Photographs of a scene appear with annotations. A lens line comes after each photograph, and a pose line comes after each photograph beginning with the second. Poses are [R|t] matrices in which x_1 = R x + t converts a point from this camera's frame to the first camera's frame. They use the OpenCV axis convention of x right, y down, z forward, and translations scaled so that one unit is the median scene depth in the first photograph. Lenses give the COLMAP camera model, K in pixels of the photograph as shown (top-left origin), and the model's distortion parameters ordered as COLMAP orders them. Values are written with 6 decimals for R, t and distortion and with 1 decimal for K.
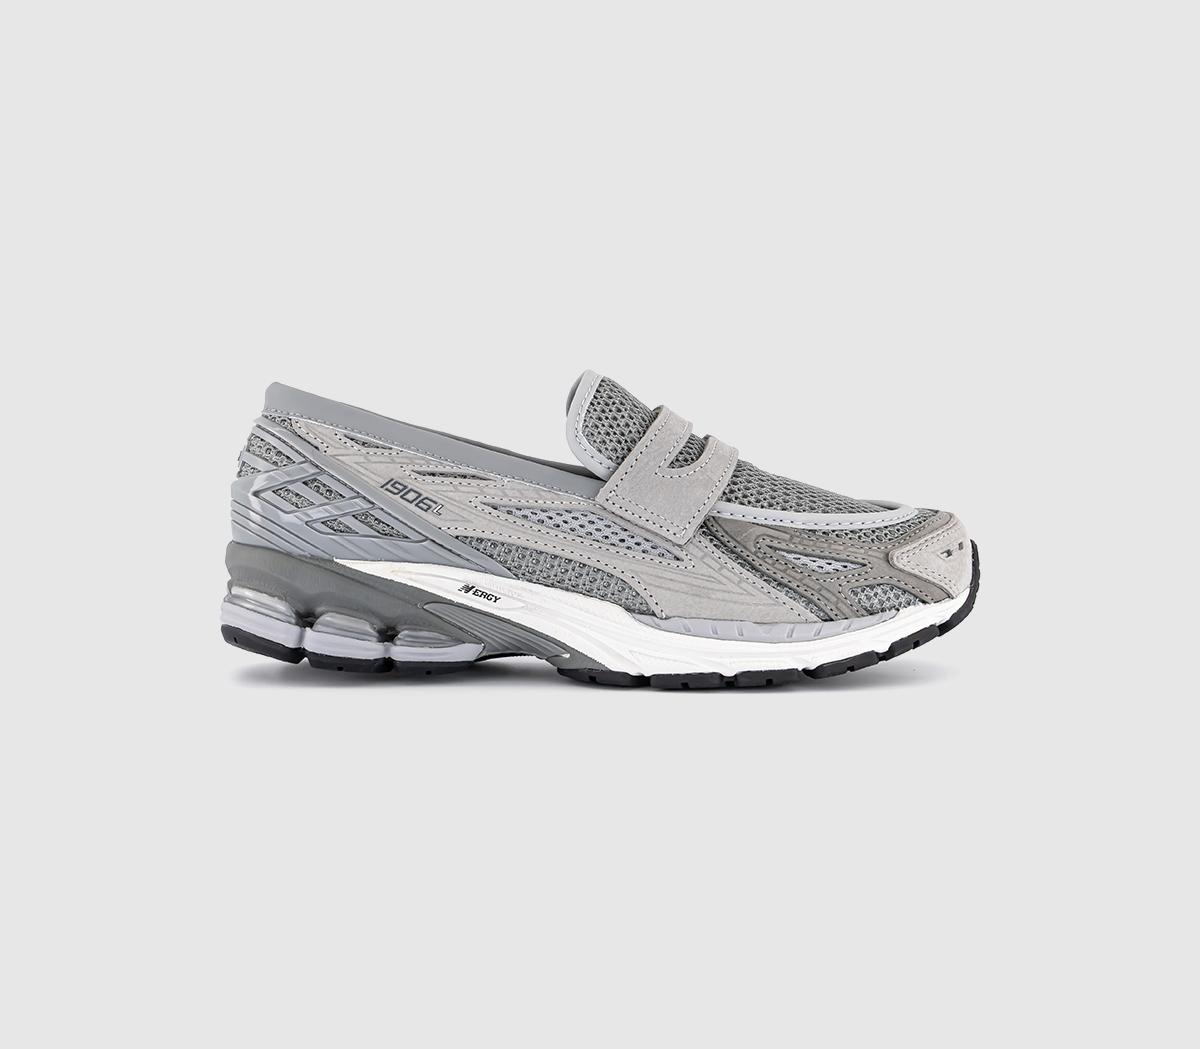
lens RADIAL K [[1670.3, 0, 600.0], [0, 1670.3, 524.5], [0, 0, 1]] dist [0.205058, 0.007571]
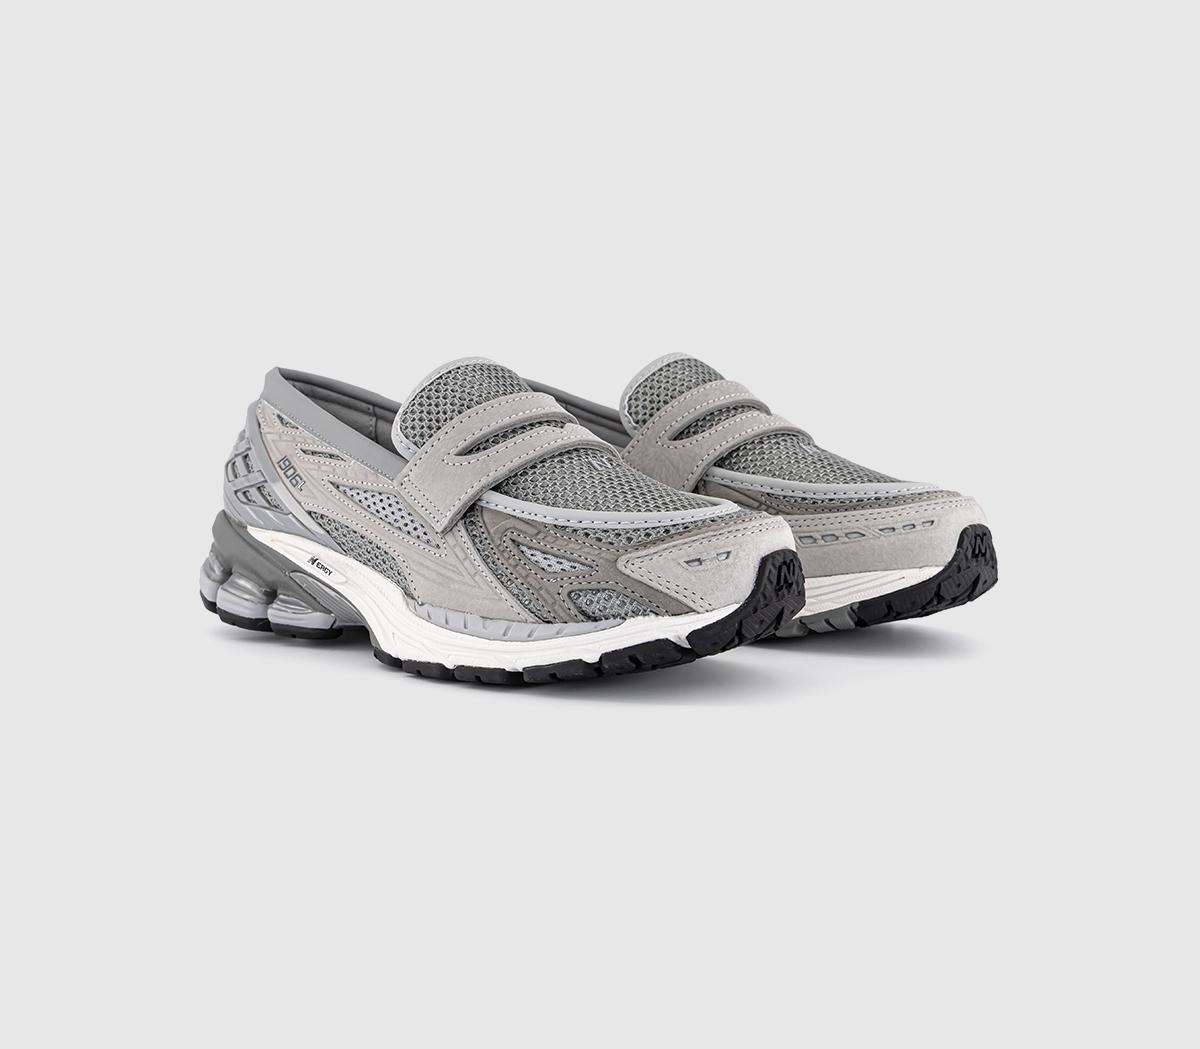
lens RADIAL K [[1670.3, 0, 600.0], [0, 1670.3, 524.5], [0, 0, 1]] dist [0.205058, 0.007571]
pose [[0.767482, 0.061784, -0.638086, 0.748695], [-0.050160, 0.998081, 0.036309, -0.033289], [0.639105, 0.004140, 0.769108, 0.290995]]
